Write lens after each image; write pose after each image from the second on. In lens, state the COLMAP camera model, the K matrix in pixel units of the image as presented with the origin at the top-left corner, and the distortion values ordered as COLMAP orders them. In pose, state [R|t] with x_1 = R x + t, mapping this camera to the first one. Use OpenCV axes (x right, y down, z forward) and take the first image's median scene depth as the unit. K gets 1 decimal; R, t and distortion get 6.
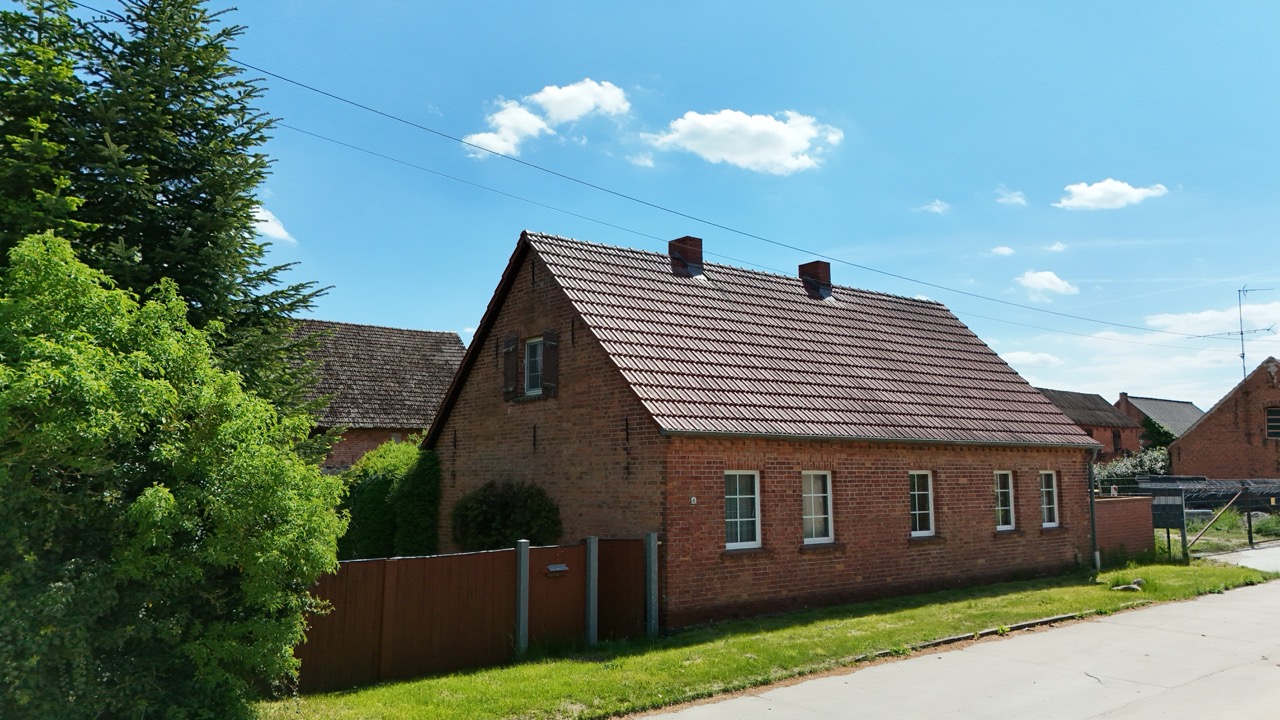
lens RADIAL K [[944.1, 0, 641.4], [0, 944.1, 357.4], [0, 0, 1]] dist [0.100703, -0.127071]
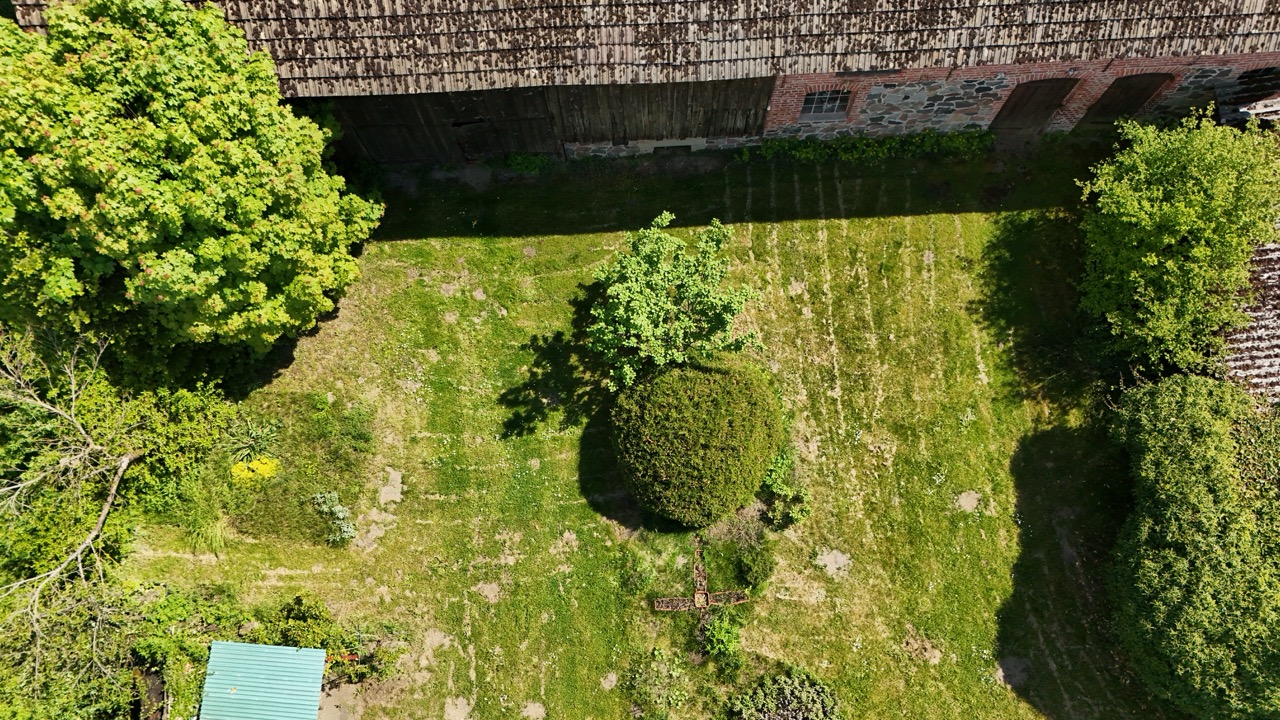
lens RADIAL K [[944.1, 0, 641.4], [0, 944.1, 357.4], [0, 0, 1]] dist [0.100703, -0.127071]
pose [[0.788077, 0.593110, -0.164792, -0.237806], [0.081755, 0.164487, 0.982985, -0.275836], [0.610124, -0.788140, 0.081138, 0.697910]]
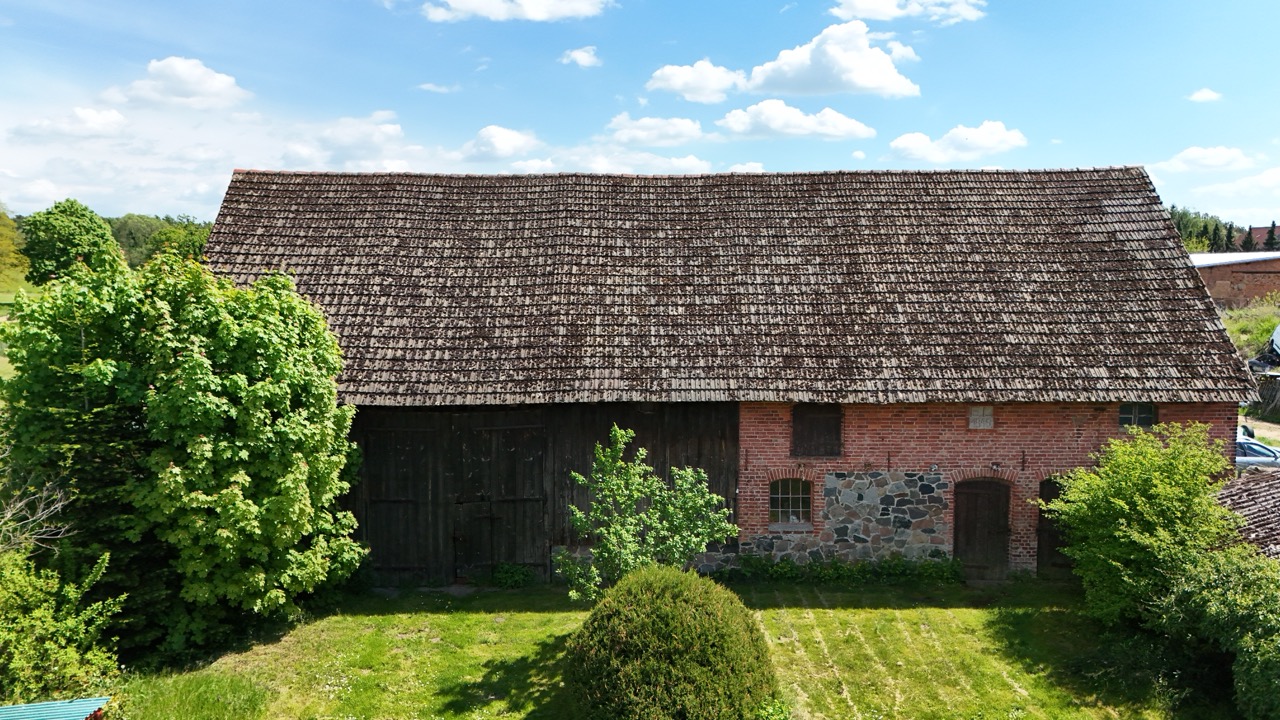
lens RADIAL K [[931.6, 0, 640.8], [0, 931.6, 366.6], [0, 0, 1]] dist [0.161917, -0.330093]
pose [[0.760931, 0.069172, -0.645135, -0.075381], [0.075394, 0.978139, 0.193804, -0.042751], [0.644437, -0.196111, 0.739081, 0.498339]]
